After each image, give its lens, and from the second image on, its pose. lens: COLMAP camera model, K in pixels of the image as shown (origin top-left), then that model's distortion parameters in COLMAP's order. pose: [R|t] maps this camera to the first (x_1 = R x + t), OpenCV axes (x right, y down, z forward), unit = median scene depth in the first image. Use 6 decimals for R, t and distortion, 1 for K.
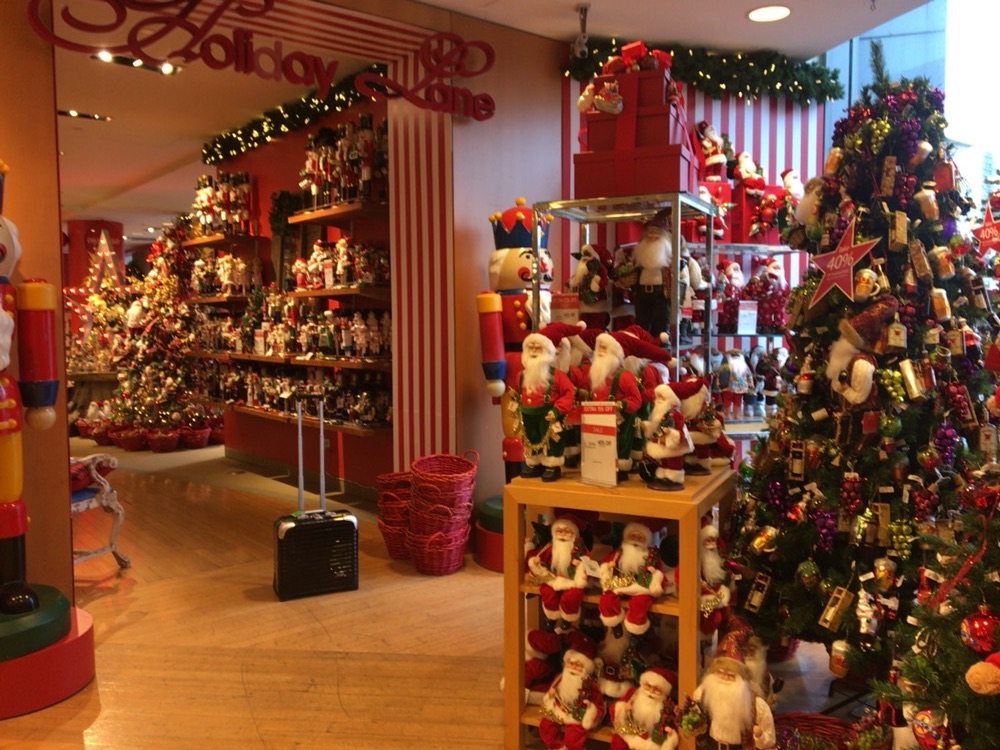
lens RADIAL K [[841.7, 0, 501.0], [0, 841.7, 371.8], [0, 0, 1]] dist [0.020940, -0.019159]
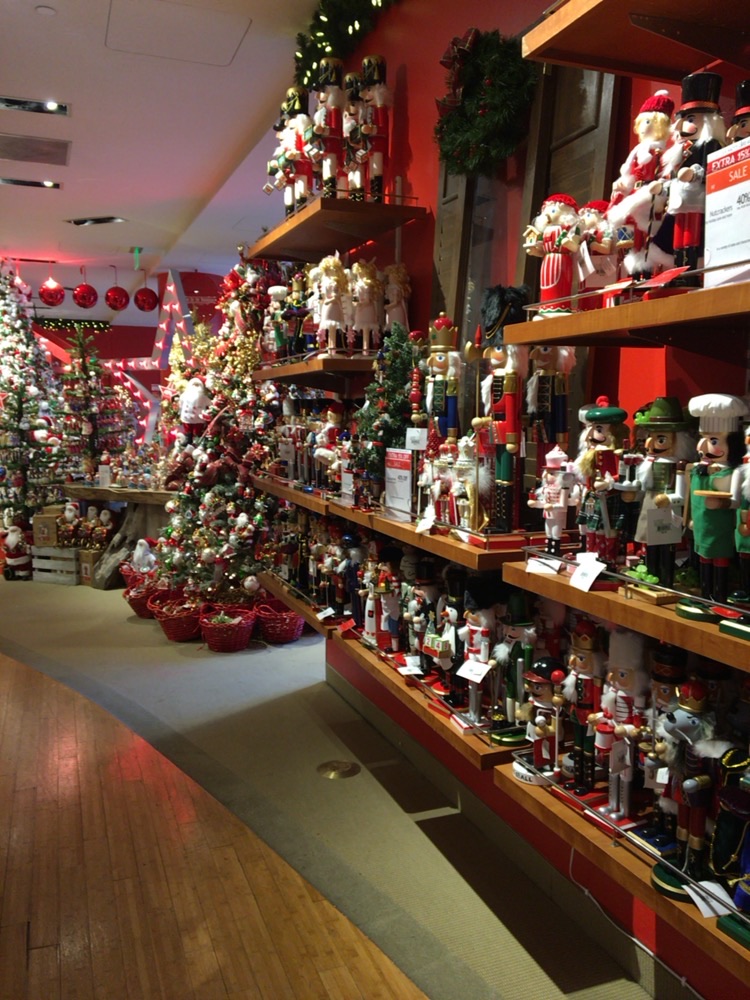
lens RADIAL K [[841.7, 0, 376.8], [0, 841.7, 501.0], [0, 0, 1]] dist [0.020940, -0.019159]
pose [[0.954862, 0.044191, -0.293744, -0.172781], [-0.029815, 0.998136, 0.053242, -0.041930], [0.295550, -0.042080, 0.954400, 0.596391]]
